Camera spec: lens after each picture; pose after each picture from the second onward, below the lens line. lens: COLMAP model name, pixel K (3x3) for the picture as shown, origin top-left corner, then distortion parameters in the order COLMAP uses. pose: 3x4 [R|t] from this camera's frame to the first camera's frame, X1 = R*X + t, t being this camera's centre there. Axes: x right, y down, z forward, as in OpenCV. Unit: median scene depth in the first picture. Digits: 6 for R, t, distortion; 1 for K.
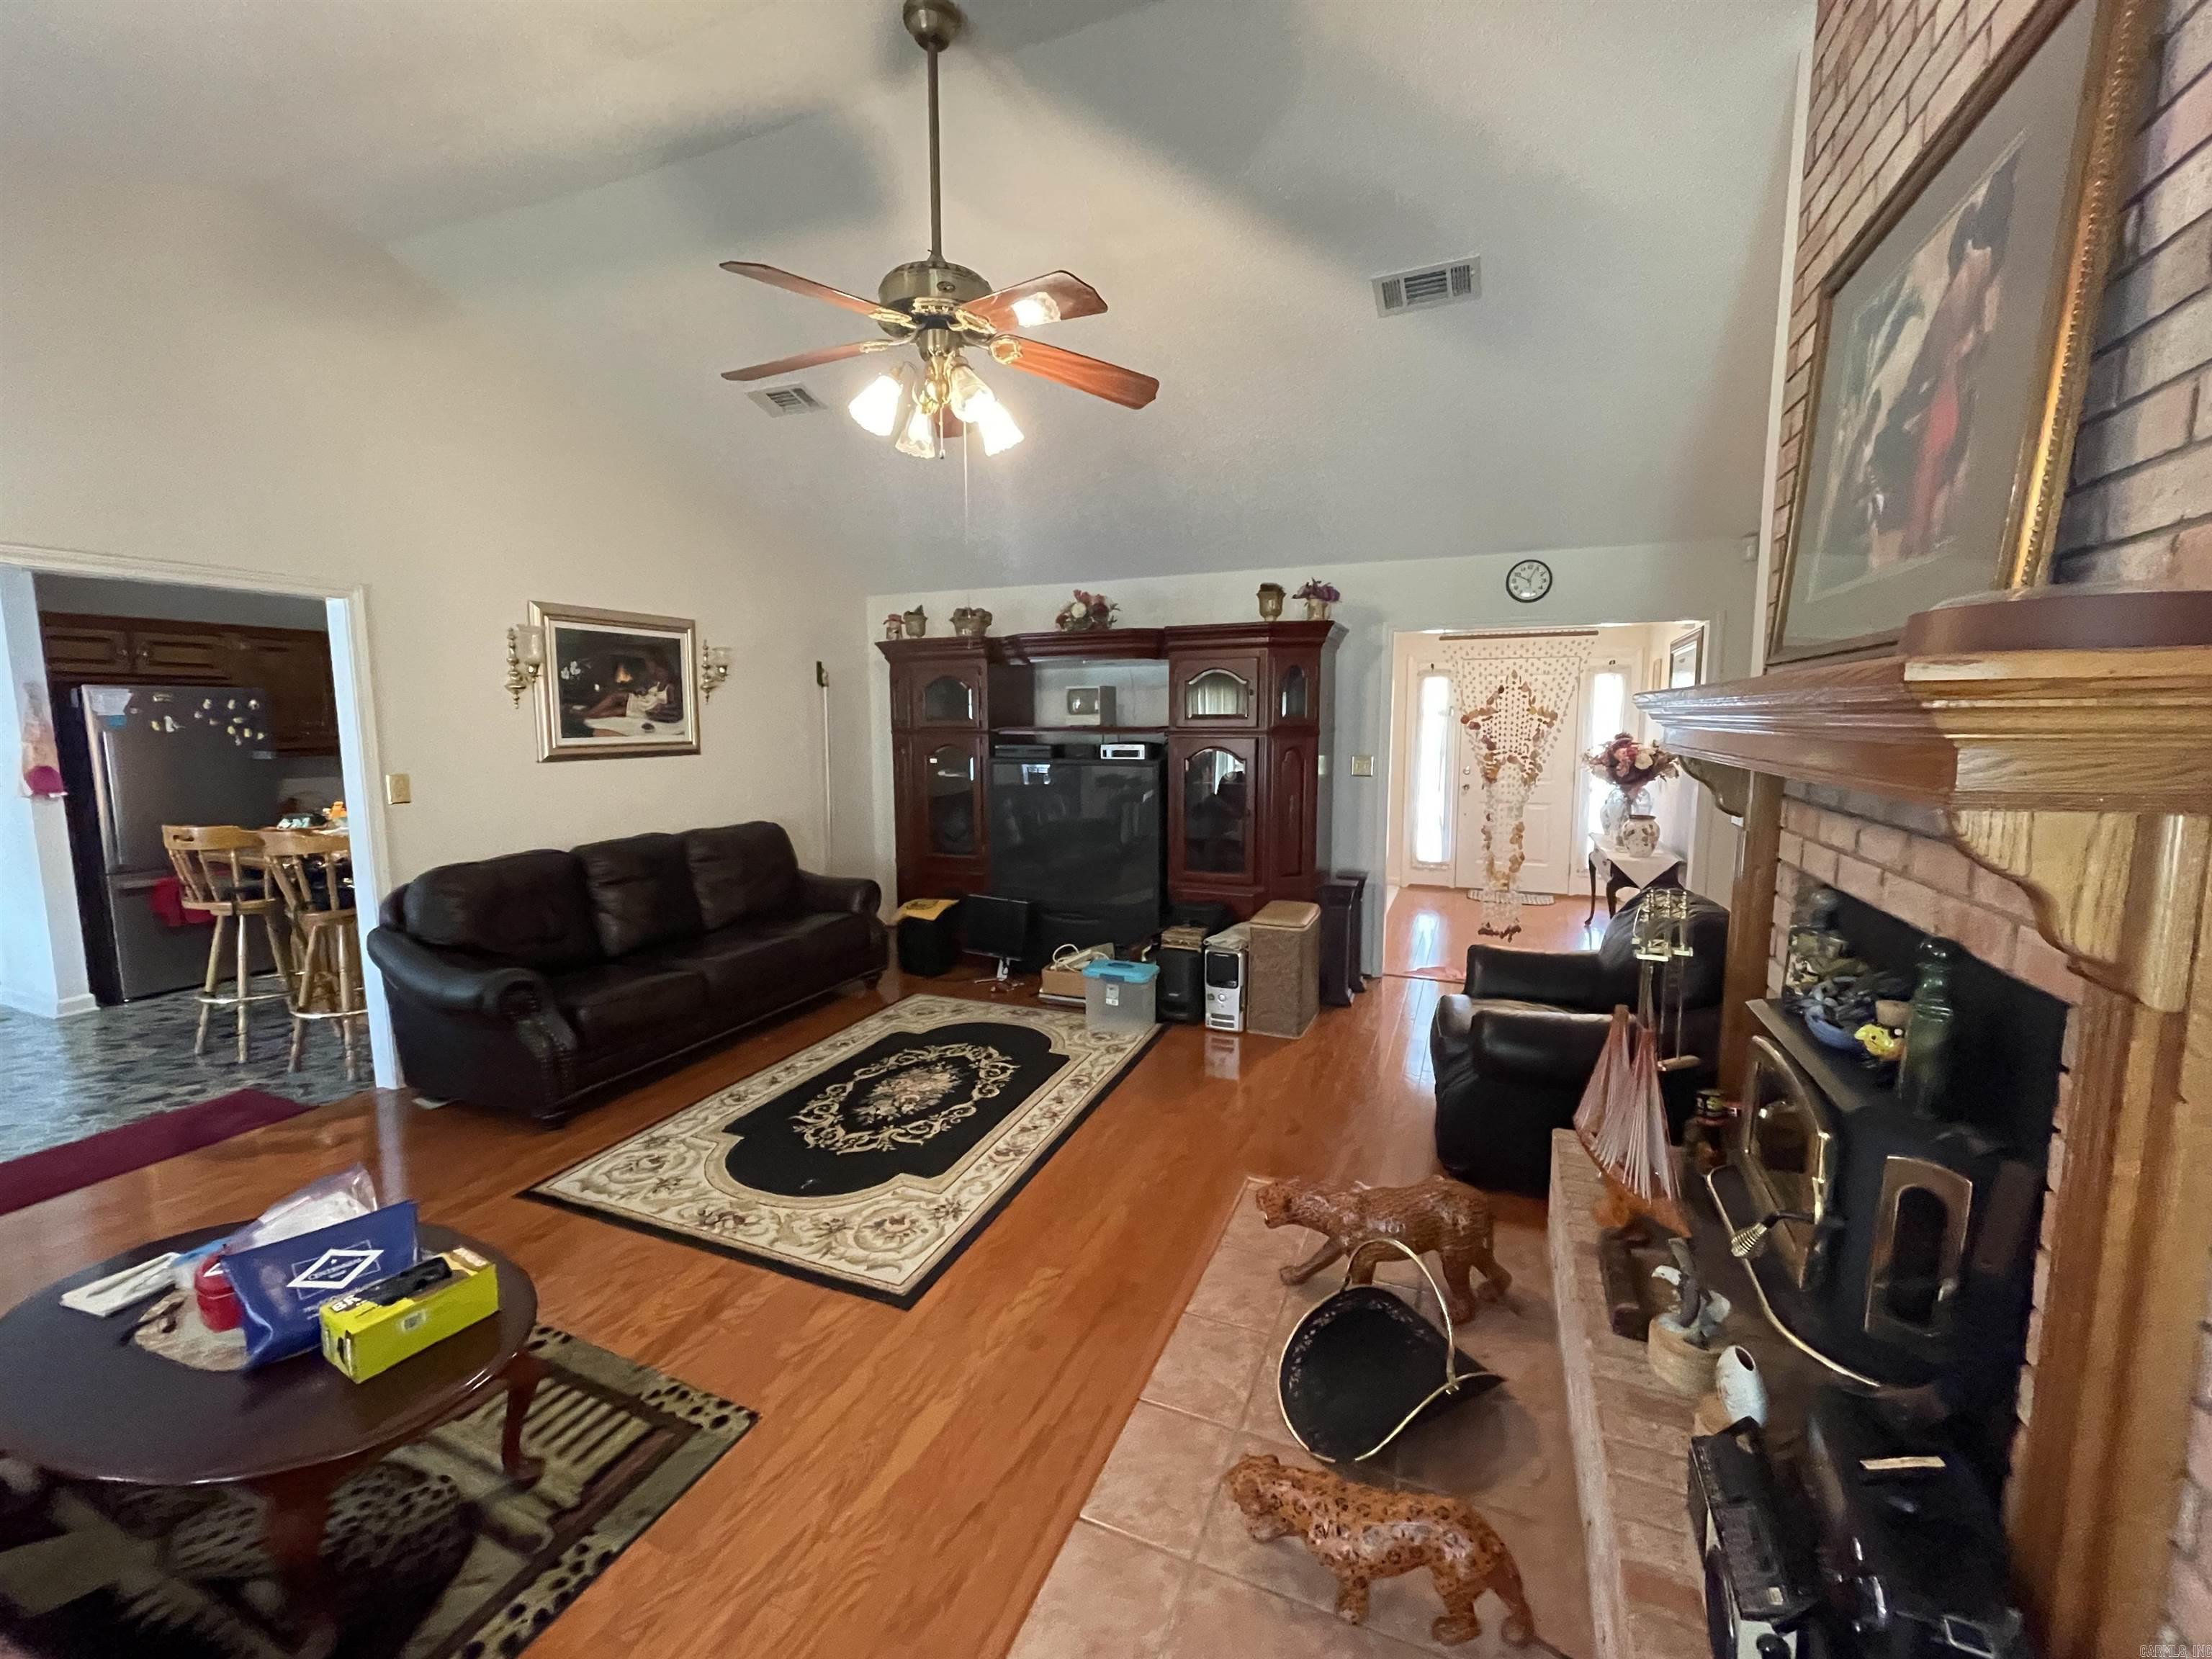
lens RADIAL K [[888.1, 0, 1109.4], [0, 888.1, 823.7], [0, 0, 1]] dist [-0.007143, -0.000033]
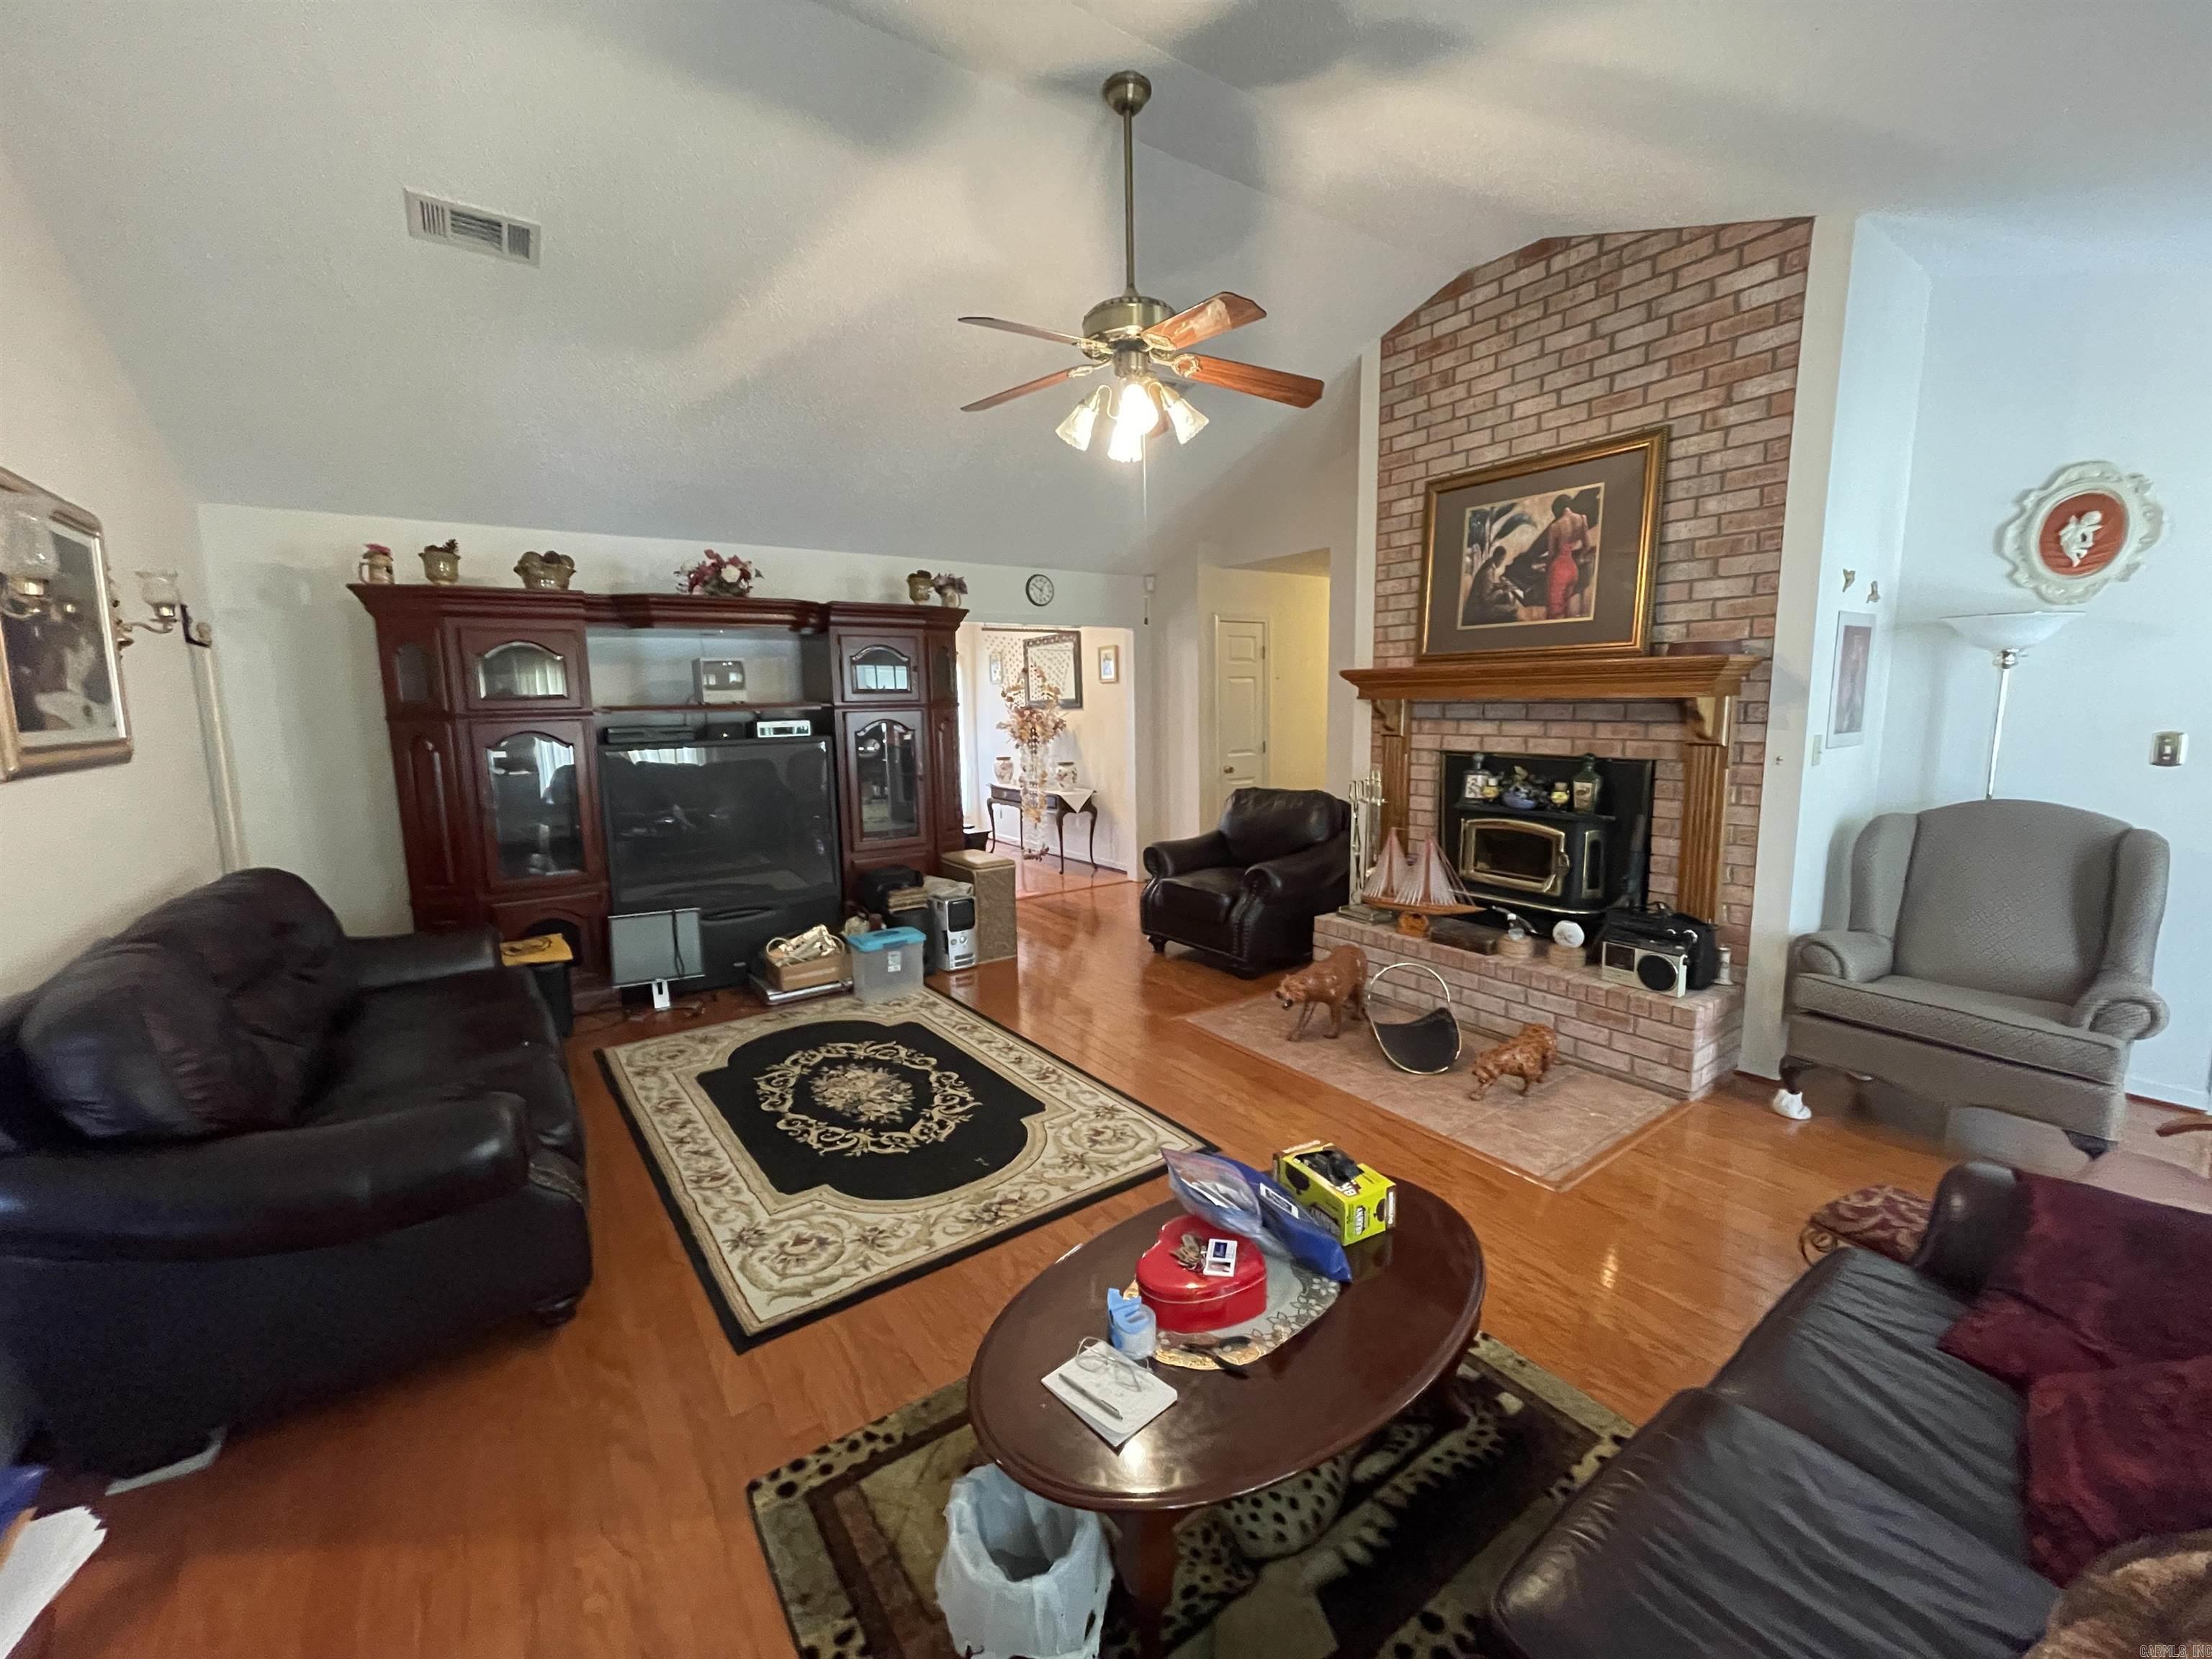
lens RADIAL K [[888.1, 0, 1109.4], [0, 888.1, 823.7], [0, 0, 1]] dist [-0.007143, -0.000033]
pose [[0.528227, -0.125250, 0.839815, -0.802754], [0.117326, 0.990340, 0.073903, -0.012546], [-0.840958, 0.059495, 0.537819, 0.261798]]
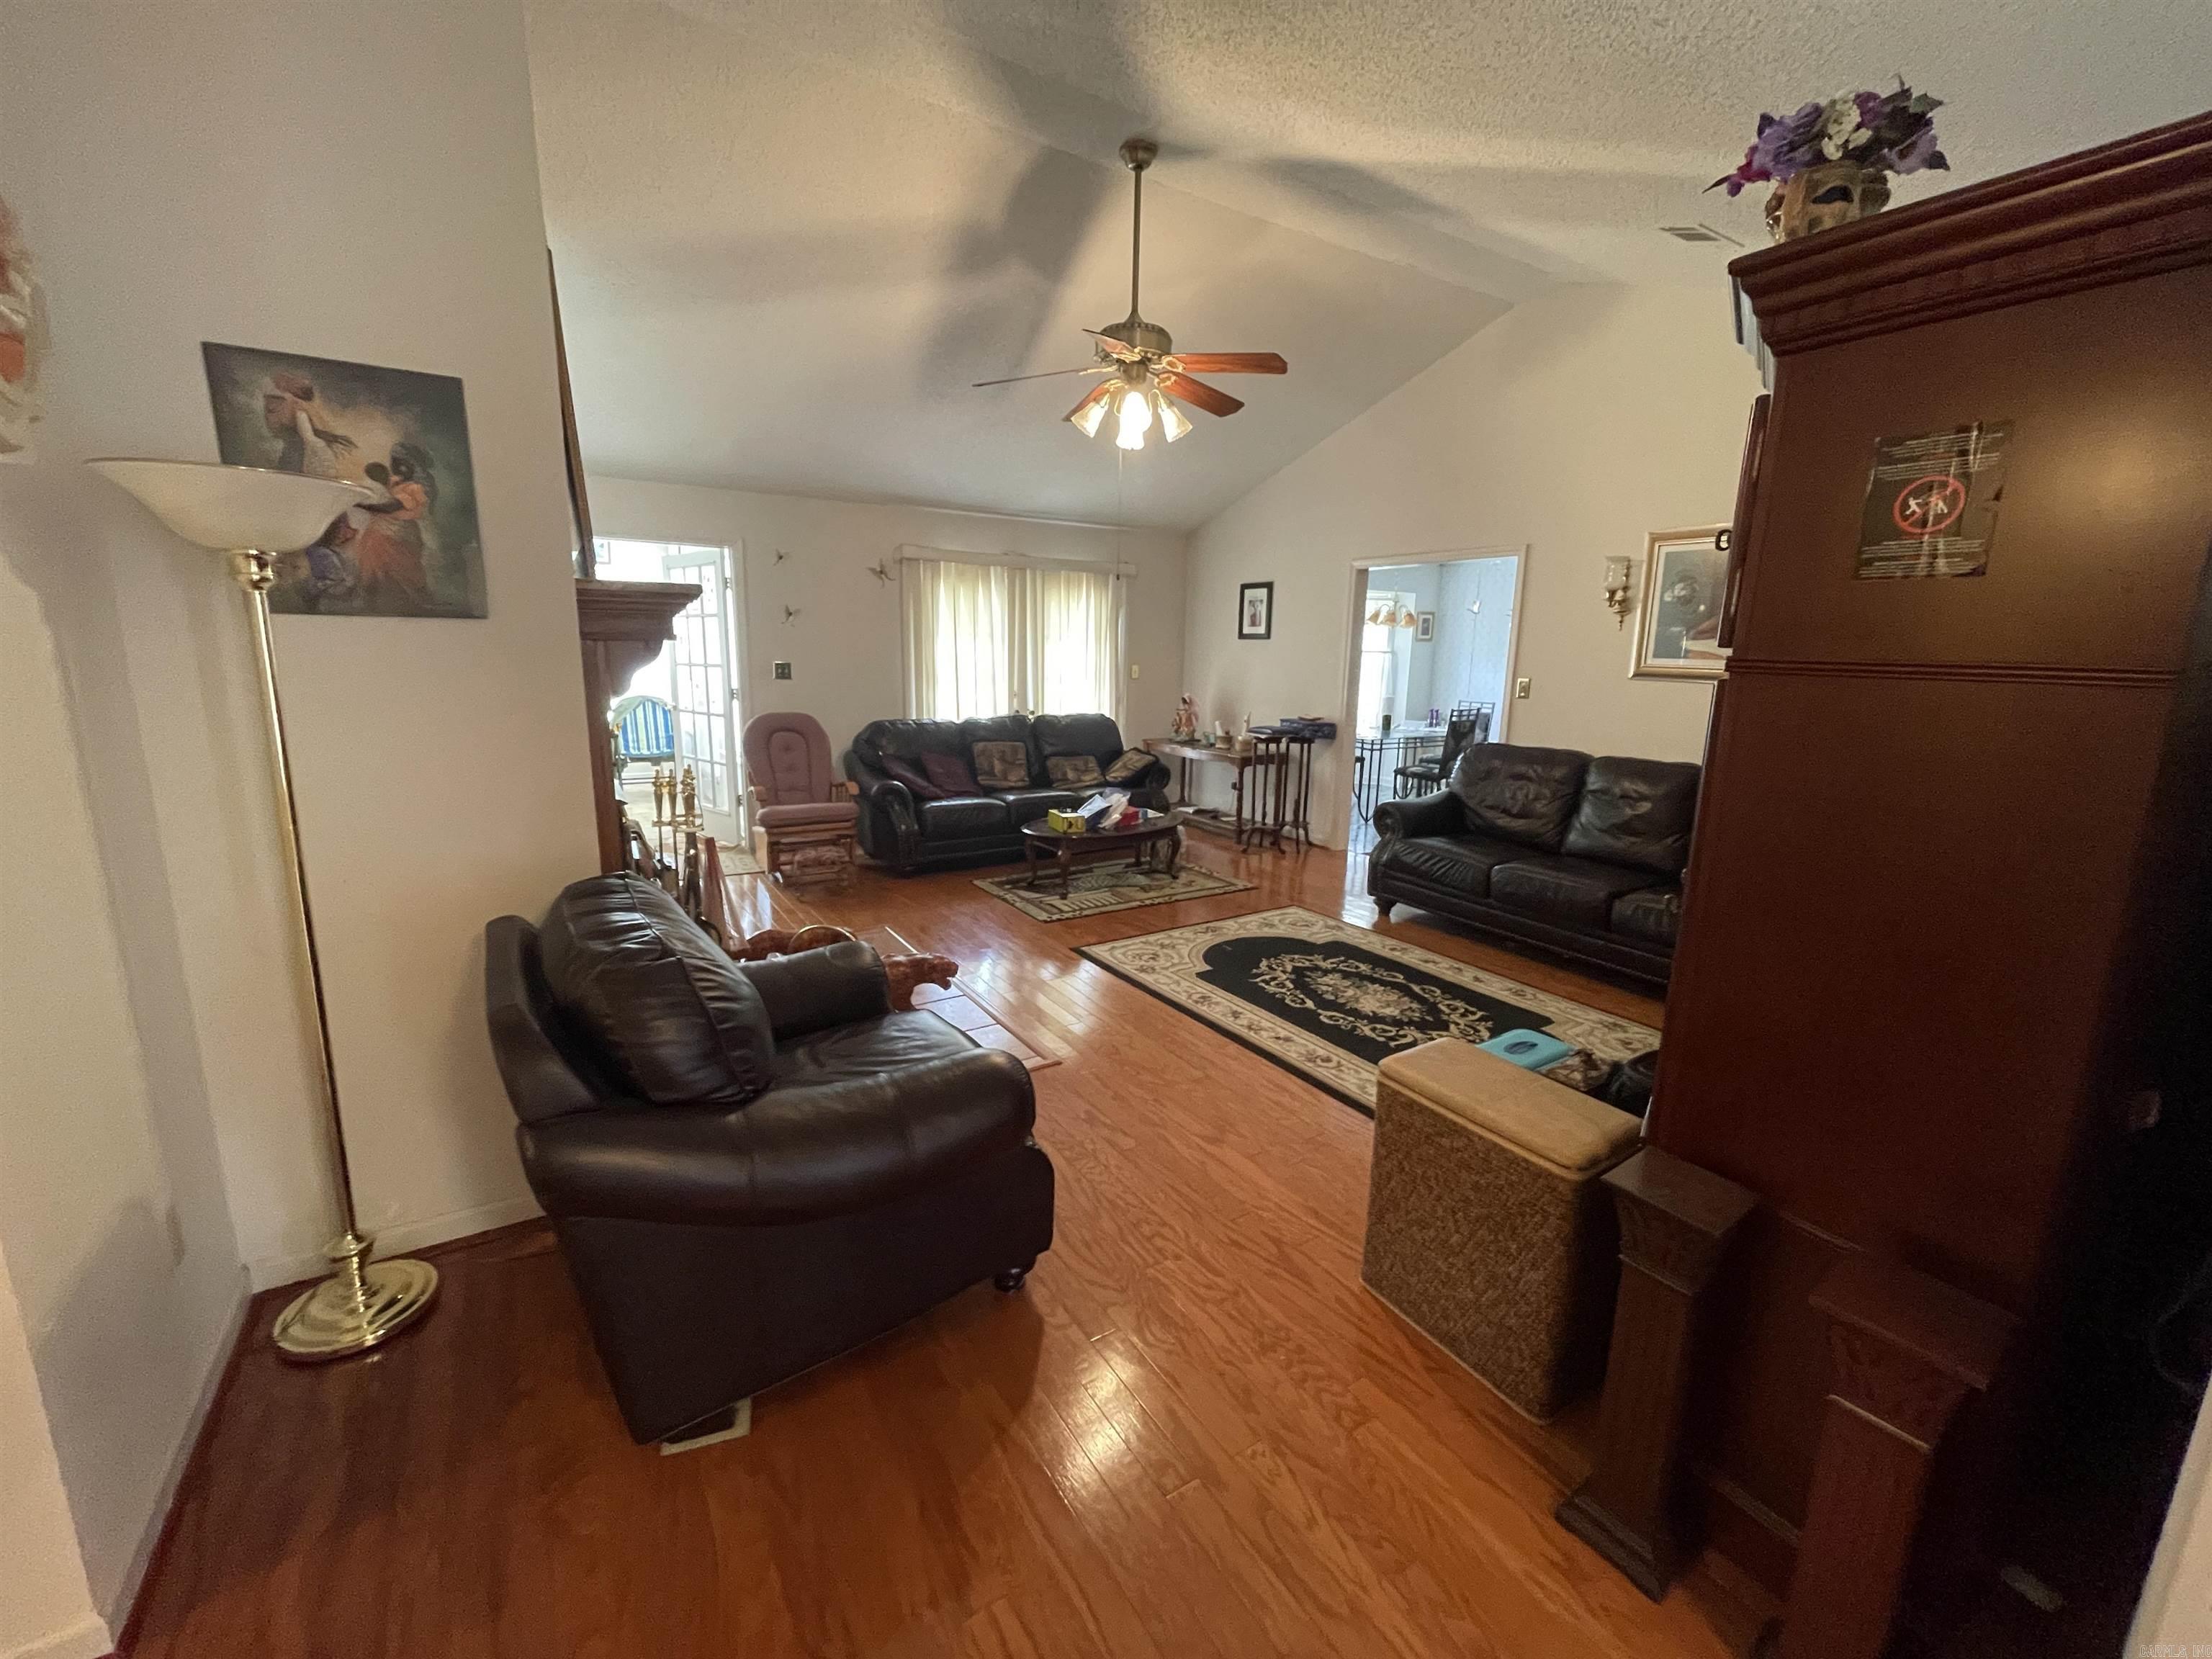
lens RADIAL K [[888.1, 0, 1109.4], [0, 888.1, 823.7], [0, 0, 1]] dist [-0.007143, -0.000033]
pose [[-0.570602, 0.153786, -0.806699, 0.726181], [-0.117243, 0.956993, 0.265367, -0.126160], [0.812815, 0.245999, -0.528031, 1.216532]]
